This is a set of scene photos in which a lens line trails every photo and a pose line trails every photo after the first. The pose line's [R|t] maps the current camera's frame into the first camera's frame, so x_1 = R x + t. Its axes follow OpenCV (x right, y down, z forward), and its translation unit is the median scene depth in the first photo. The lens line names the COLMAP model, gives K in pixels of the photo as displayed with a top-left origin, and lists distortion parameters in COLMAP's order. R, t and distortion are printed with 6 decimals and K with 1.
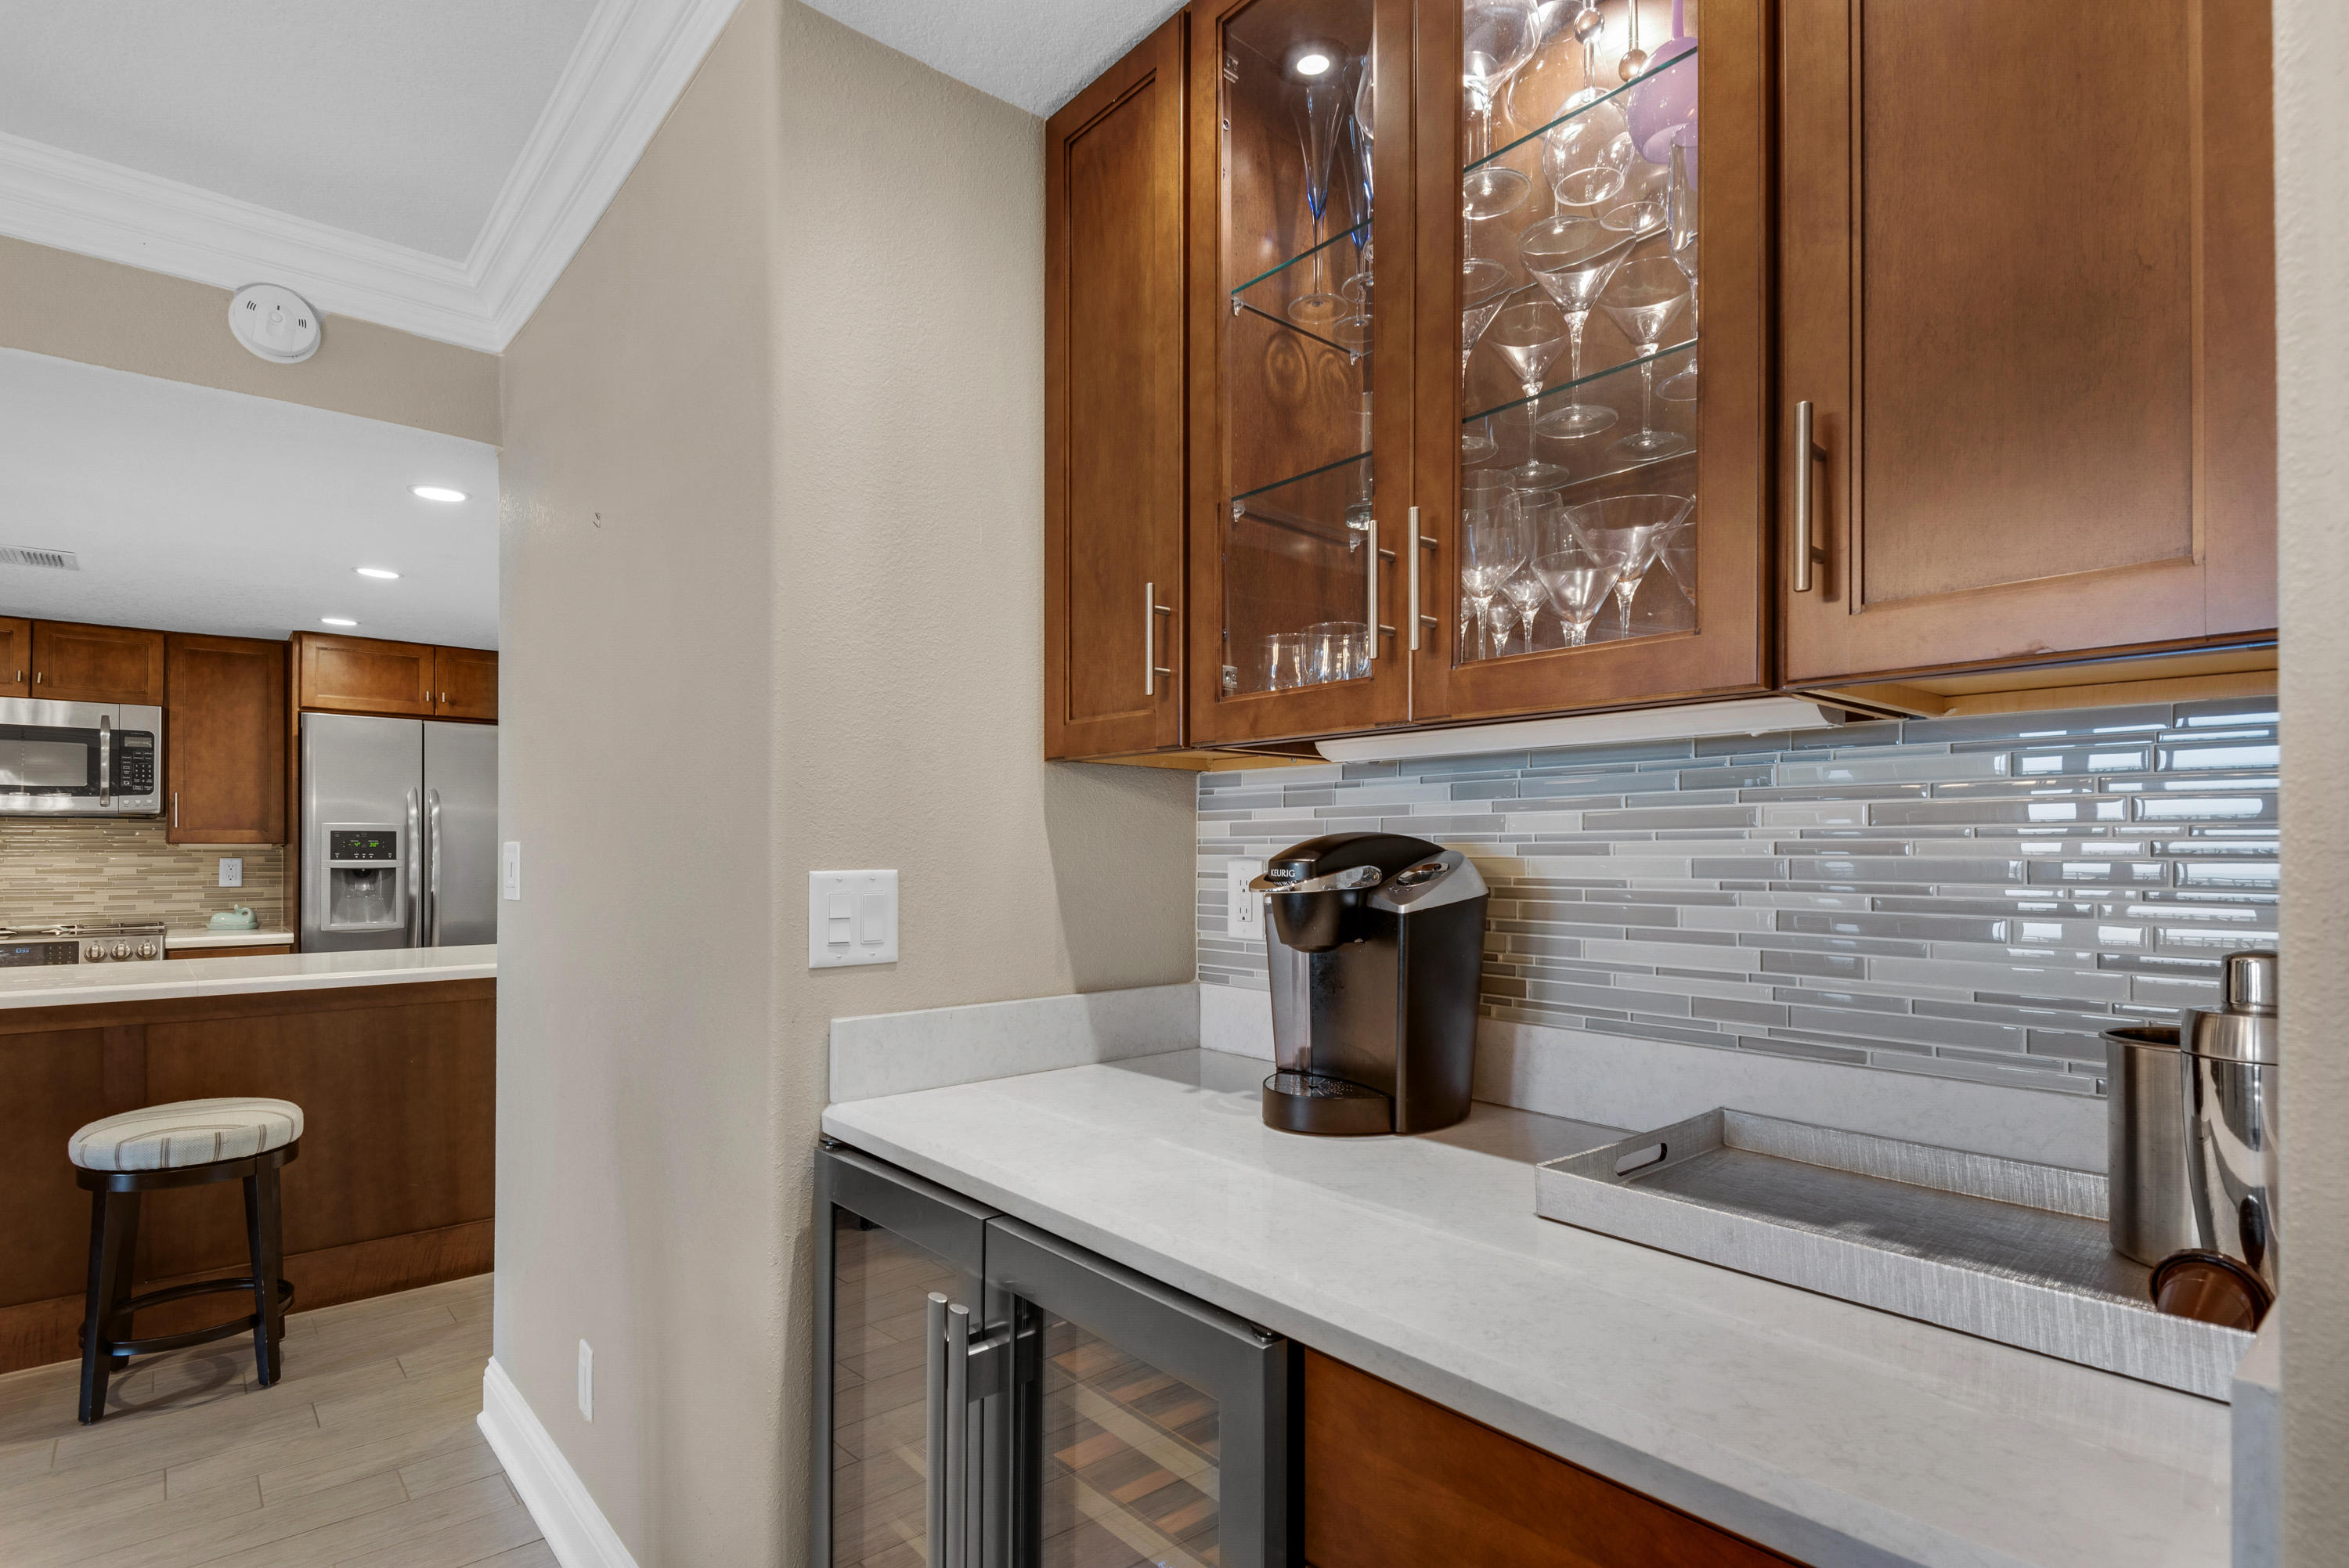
lens RADIAL K [[1159.5, 0, 1161.9], [0, 1159.5, 849.3], [0, 0, 1]] dist [-0.001300, -0.001177]
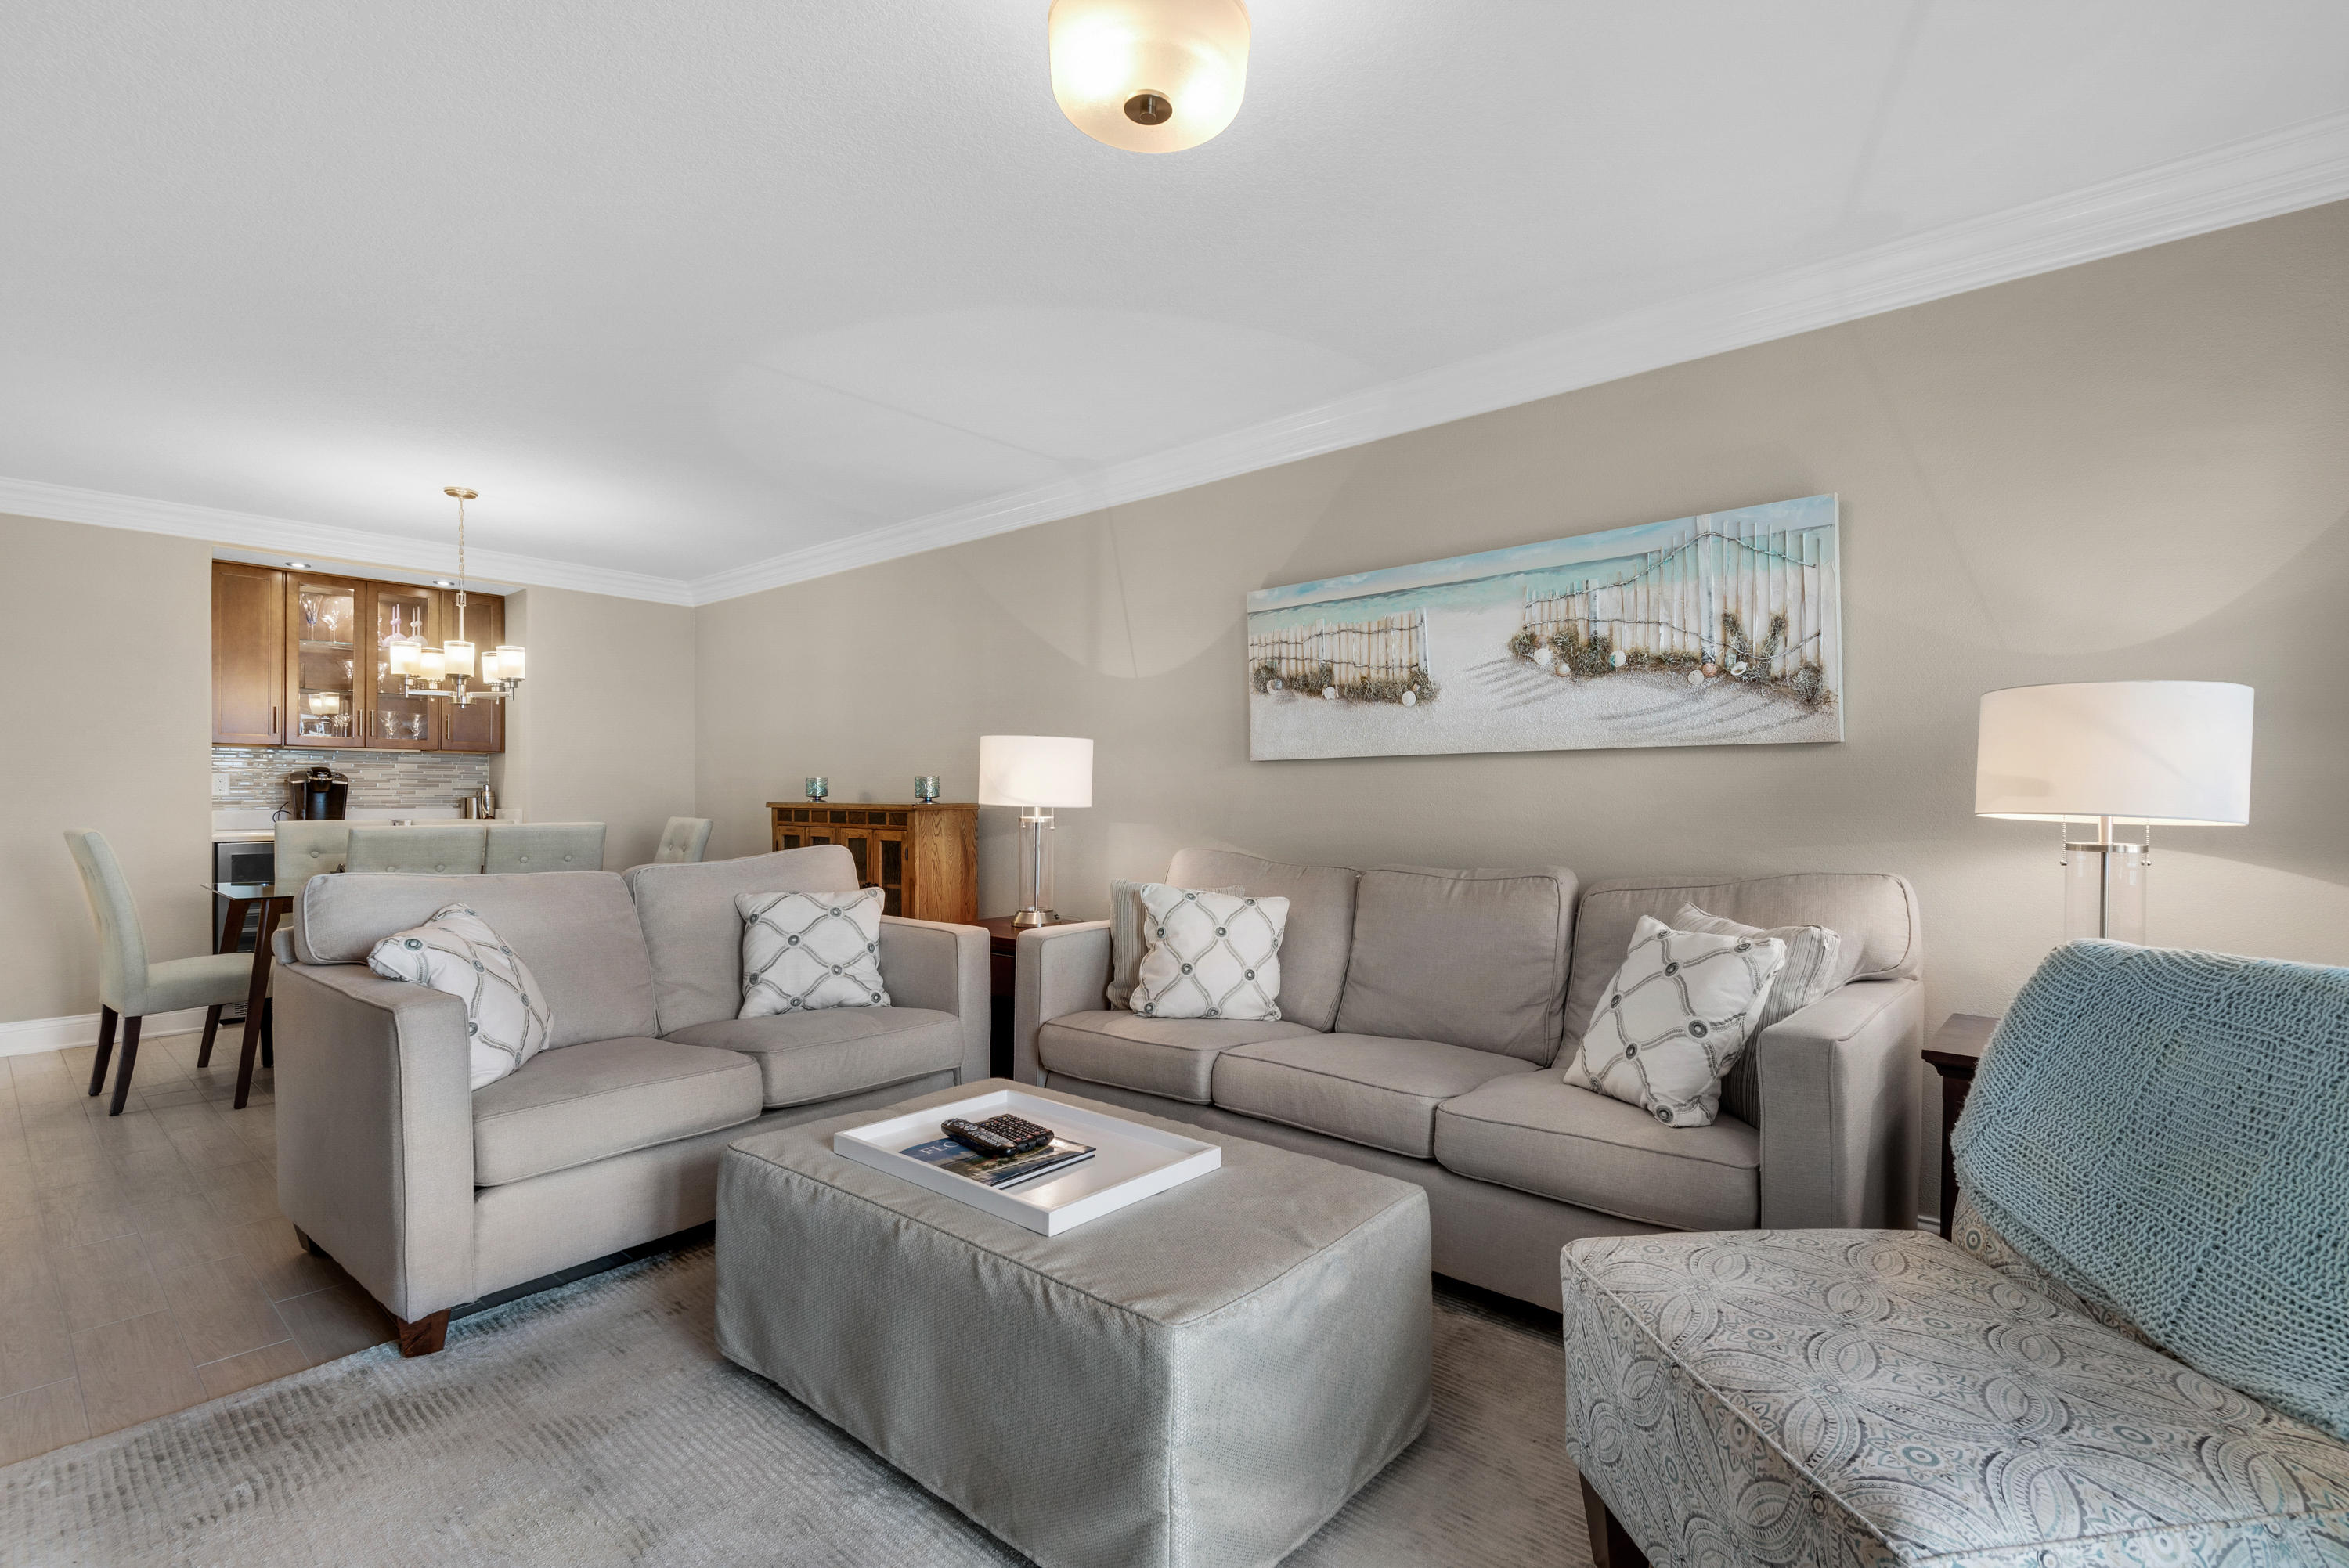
lens RADIAL K [[1056.9, 0, 1174.5], [0, 1056.9, 784.0], [0, 0, 1]] dist [0.031547, -0.017594]
pose [[-0.134388, 0.006321, 0.990909, -1.347721], [-0.003383, 0.999971, -0.006838, 0.021158], [-0.990923, -0.004271, -0.134363, -0.534633]]
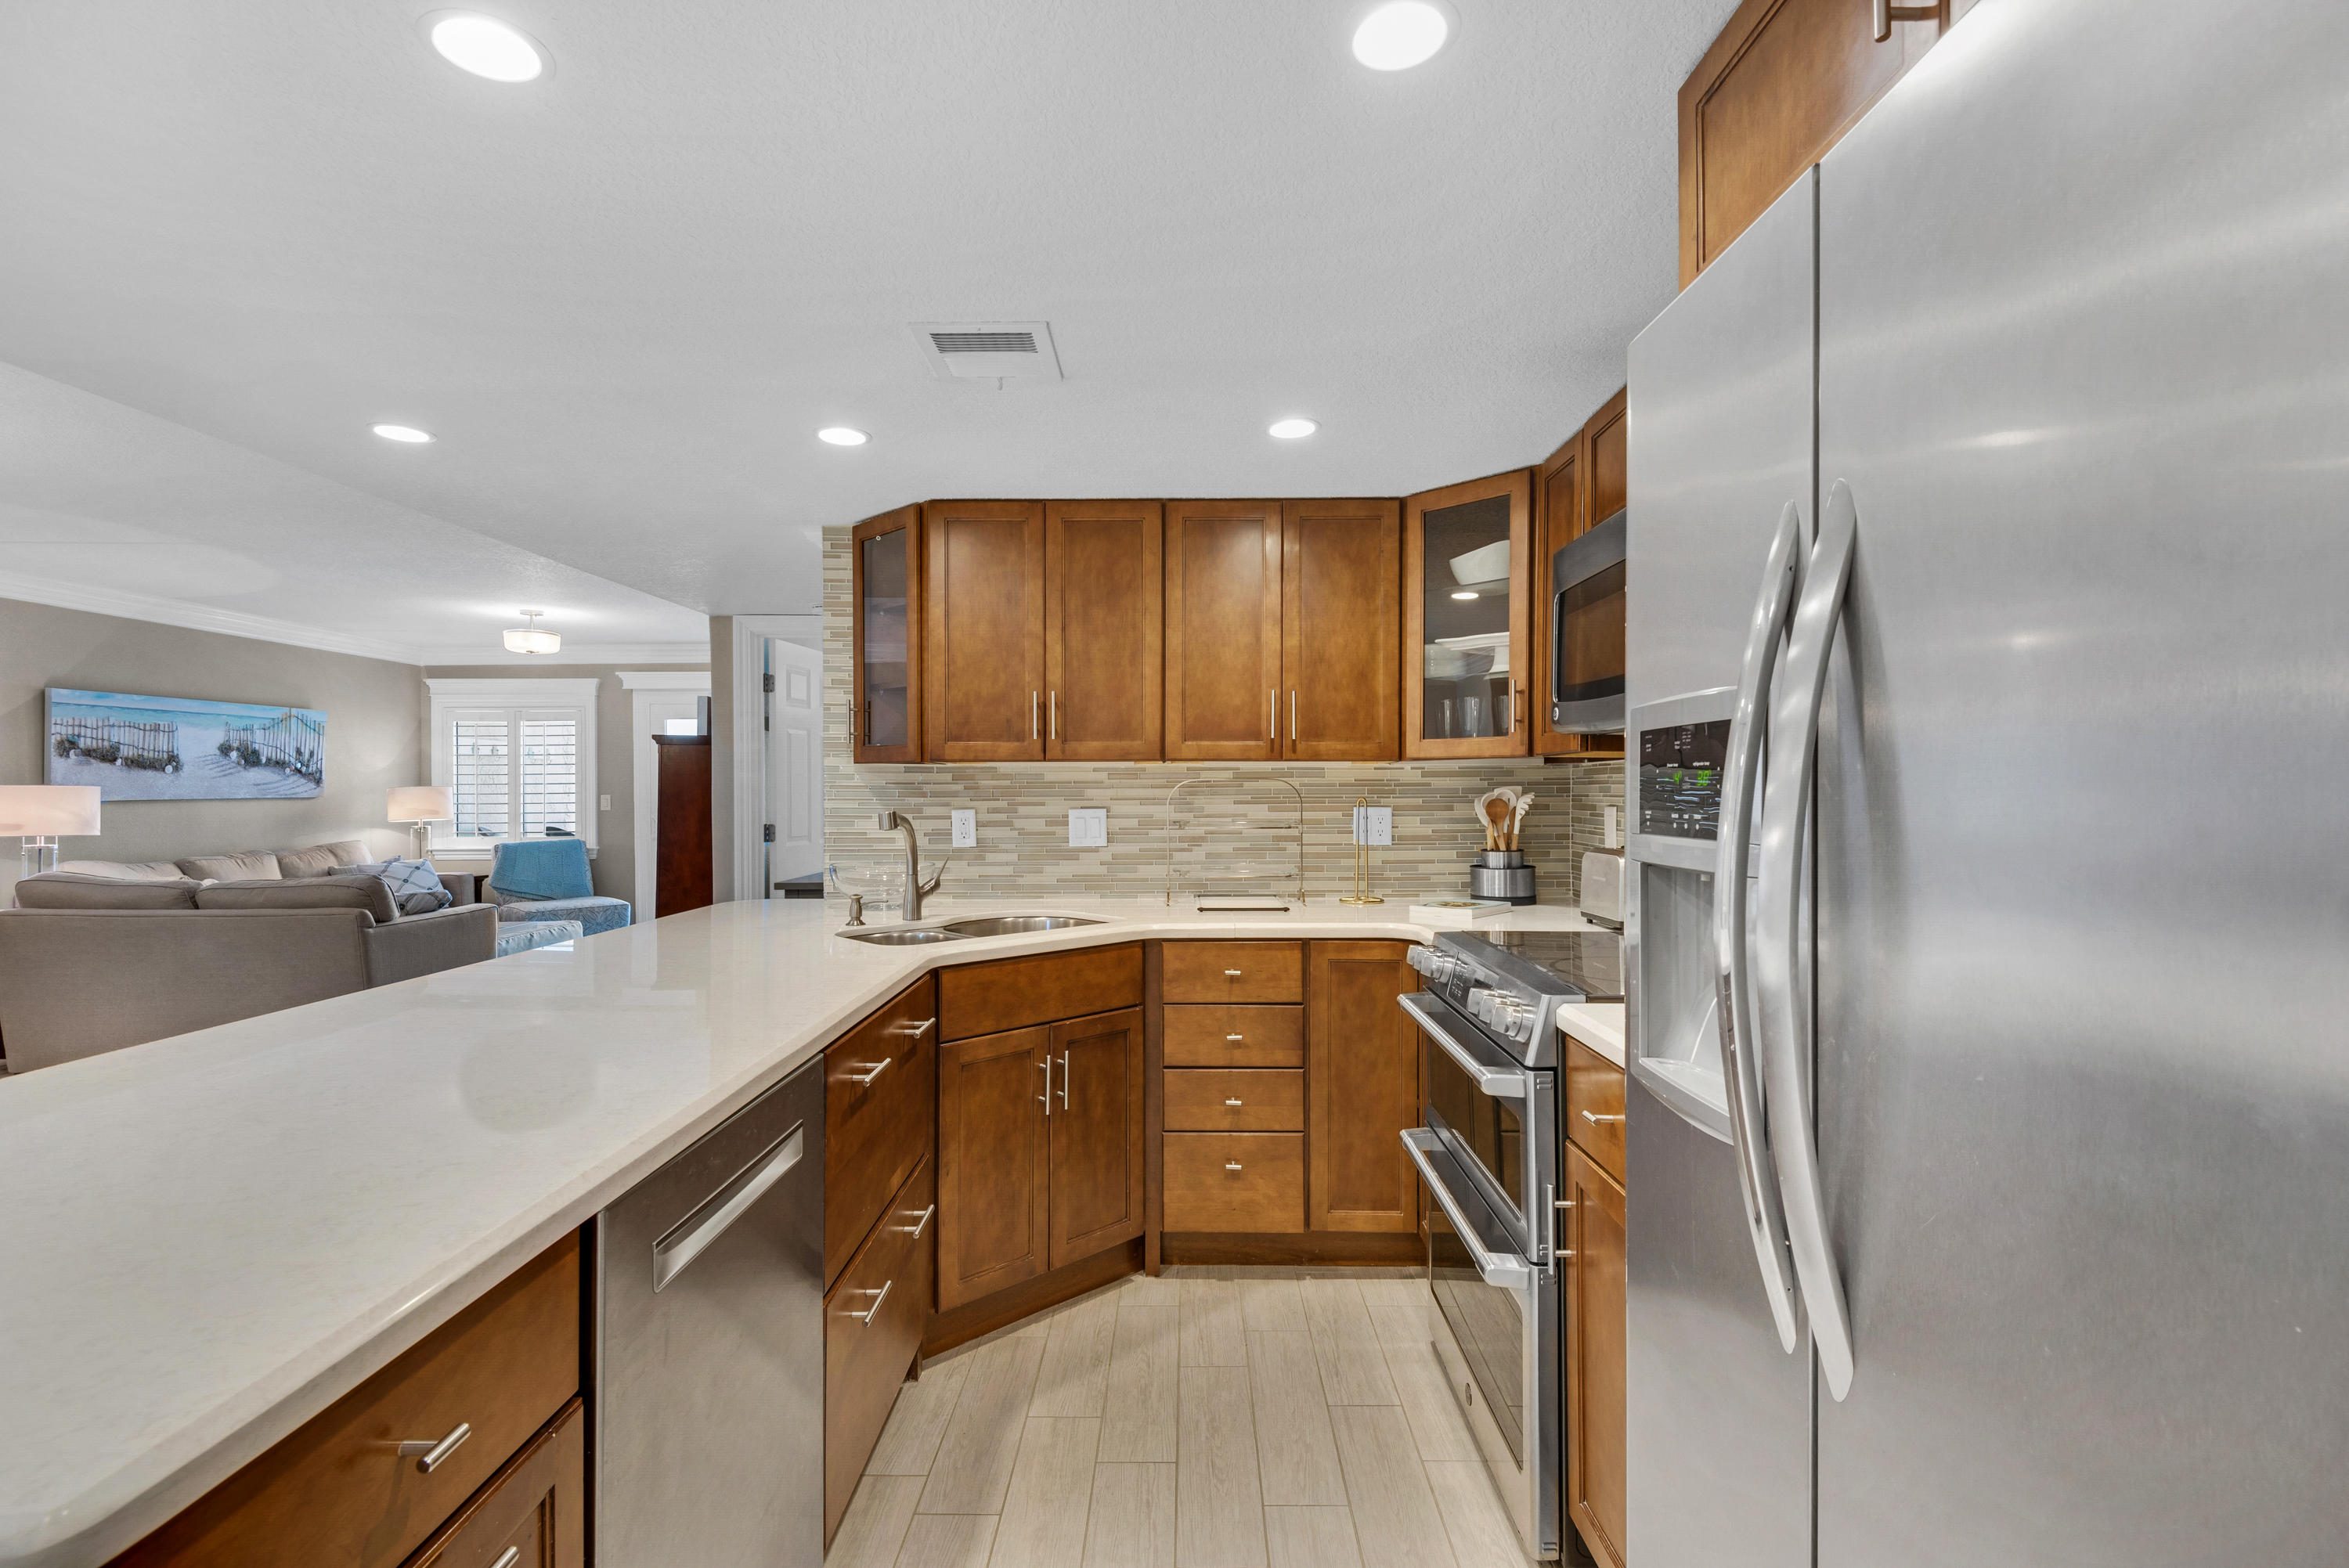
lens RADIAL K [[1056.9, 0, 1174.5], [0, 1056.9, 784.0], [0, 0, 1]] dist [0.031547, -0.017594]
pose [[-0.660977, -0.001085, -0.750406, -0.453326], [0.007910, 0.999933, -0.008414, -0.003187], [0.750365, -0.011497, -0.660924, 1.105214]]
